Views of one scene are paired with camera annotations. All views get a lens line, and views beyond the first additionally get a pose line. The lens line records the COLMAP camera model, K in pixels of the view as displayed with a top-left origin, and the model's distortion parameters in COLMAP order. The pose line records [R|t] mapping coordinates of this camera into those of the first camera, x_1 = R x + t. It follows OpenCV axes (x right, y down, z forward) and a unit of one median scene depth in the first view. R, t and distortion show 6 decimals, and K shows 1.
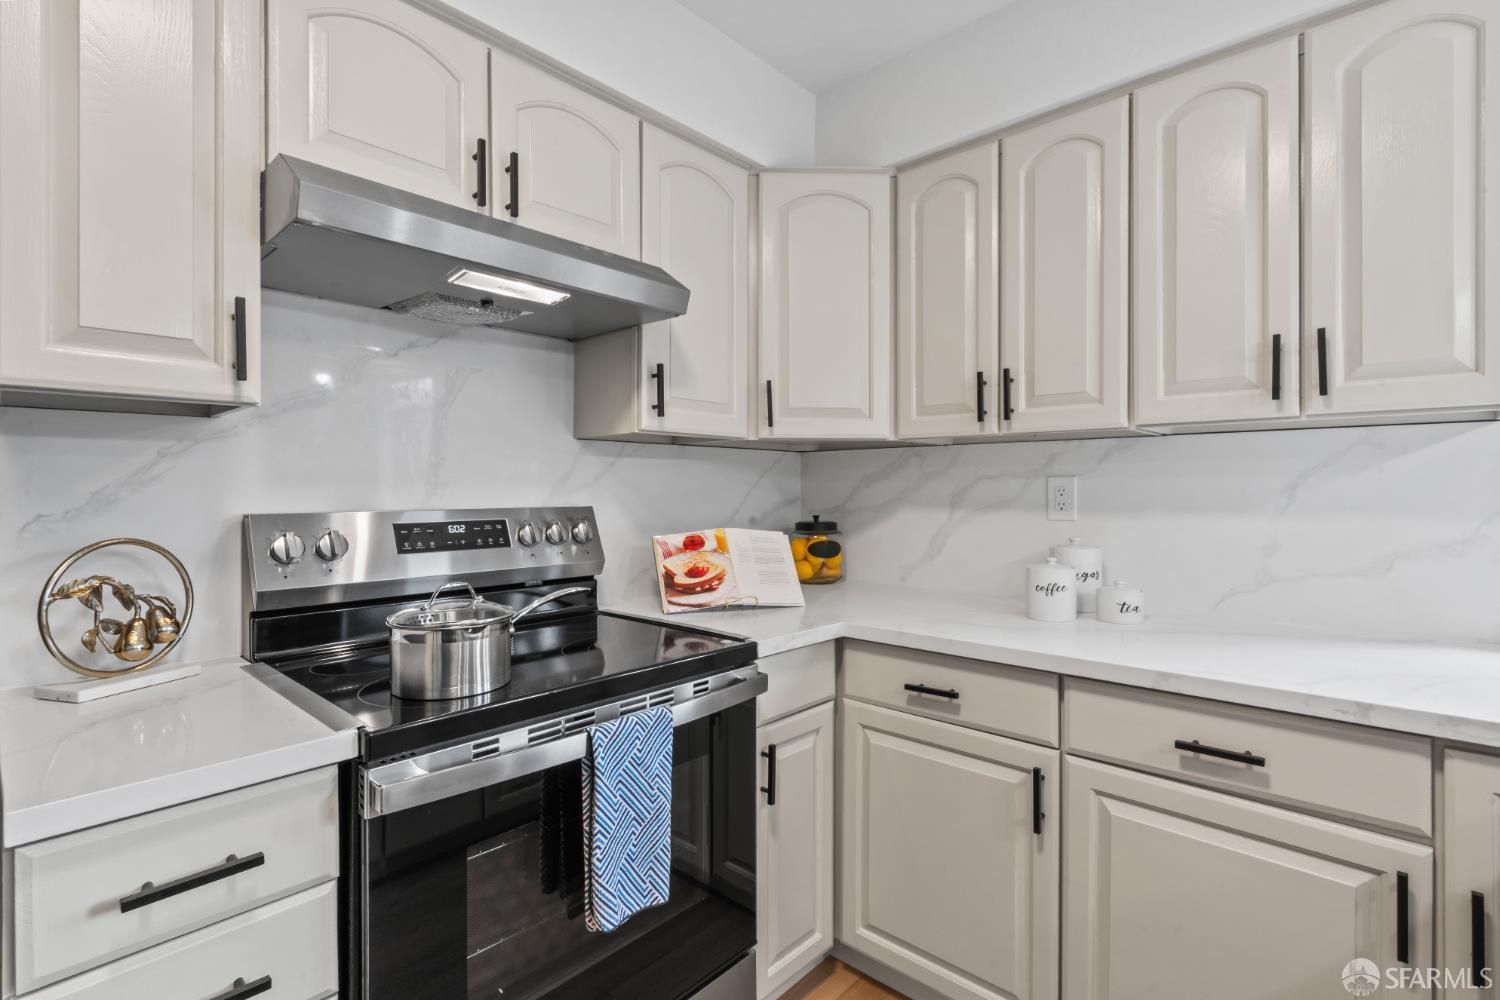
lens RADIAL K [[711.0, 0, 750.6], [0, 711.0, 491.9], [0, 0, 1]] dist [-0.001450, -0.000160]
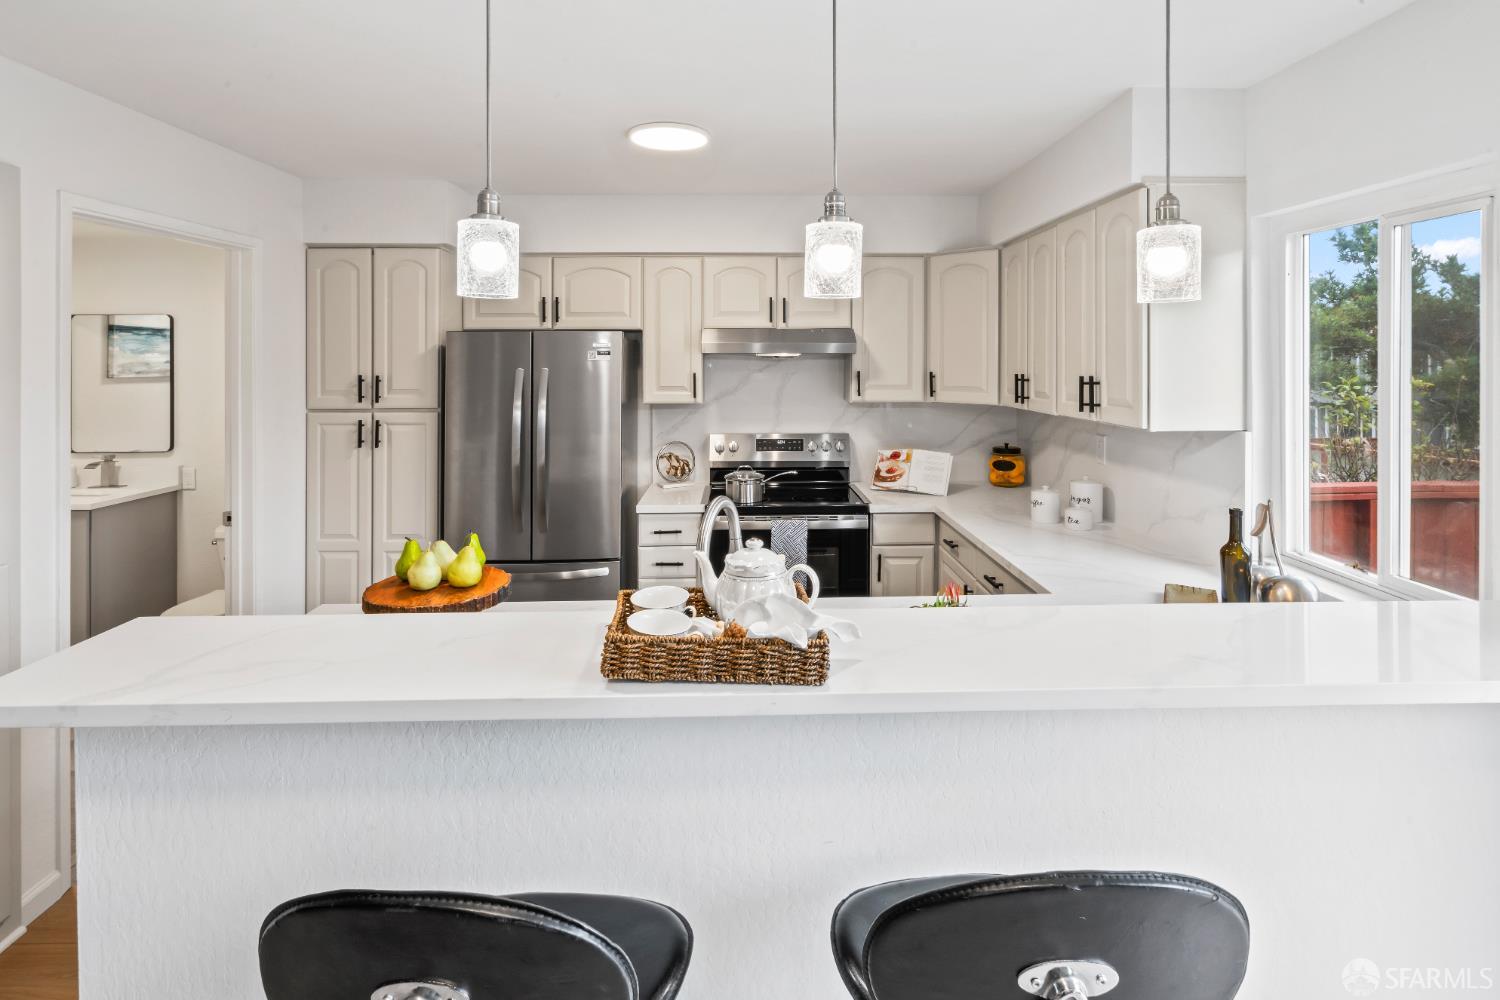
lens RADIAL K [[709.6, 0, 748.2], [0, 709.6, 362.7], [0, 0, 1]] dist [-0.001779, 0.000175]
pose [[0.689089, 0.001192, -0.724676, 1.177856], [-0.000417, 0.999999, 0.001247, -0.206756], [0.724677, -0.000557, 0.689089, -0.699194]]
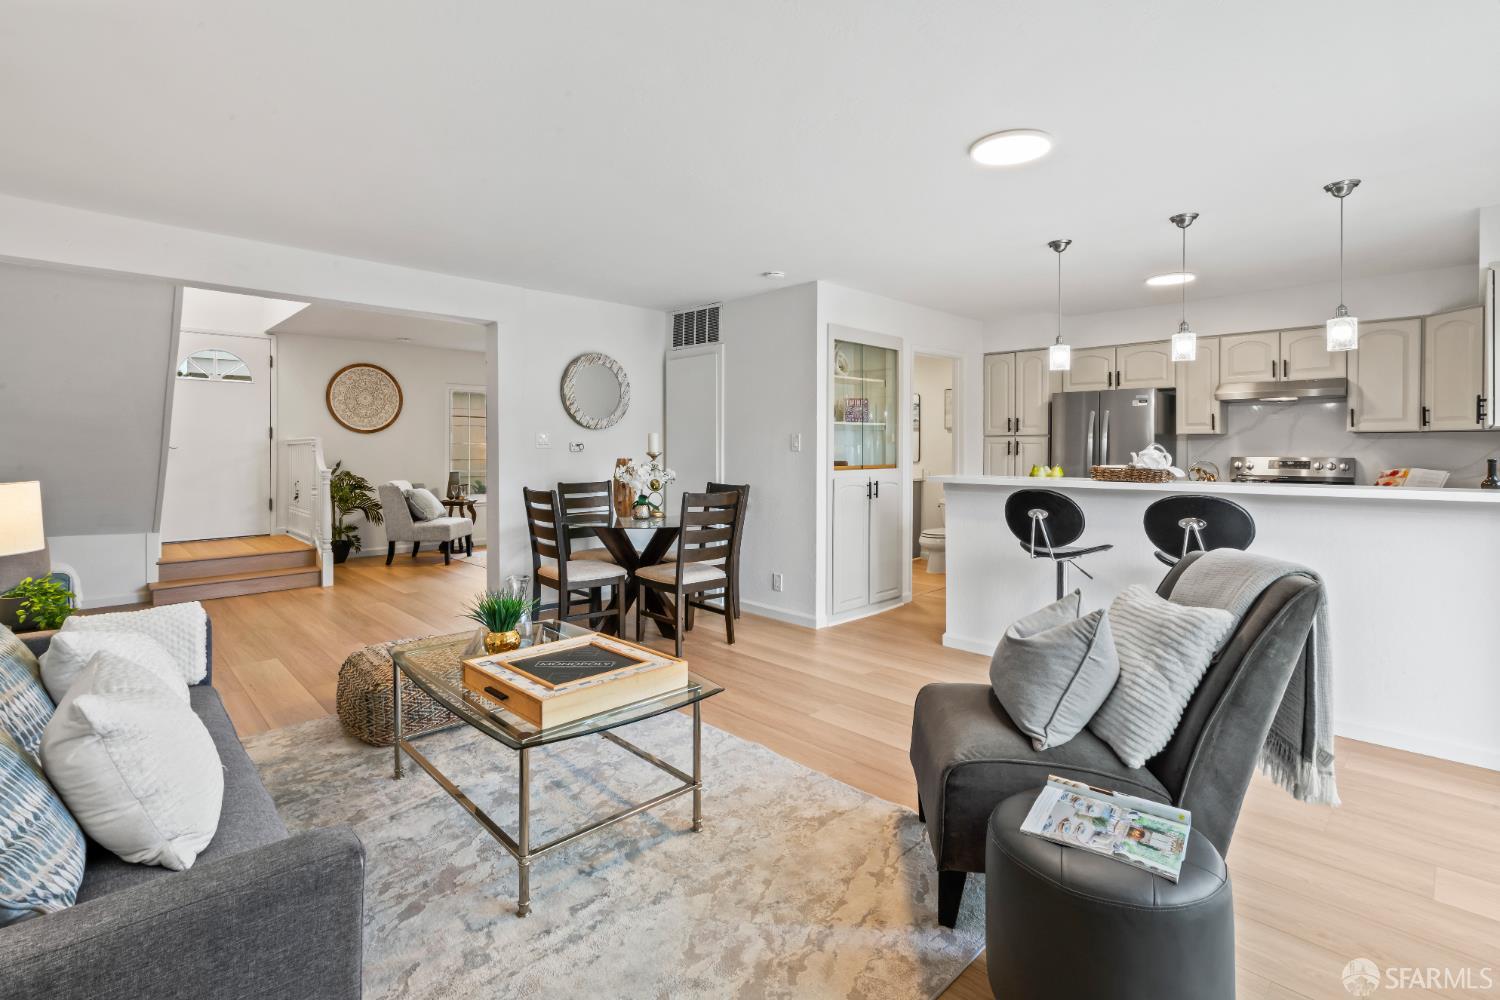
lens RADIAL K [[691.6, 0, 767.6], [0, 691.6, 448.1], [0, 0, 1]] dist [0.000153, 0.000083]
pose [[-0.048243, 0.002388, -0.998833, 2.796625], [-0.004702, 0.999986, 0.002618, -0.014720], [0.998825, 0.004822, -0.048231, -1.242081]]
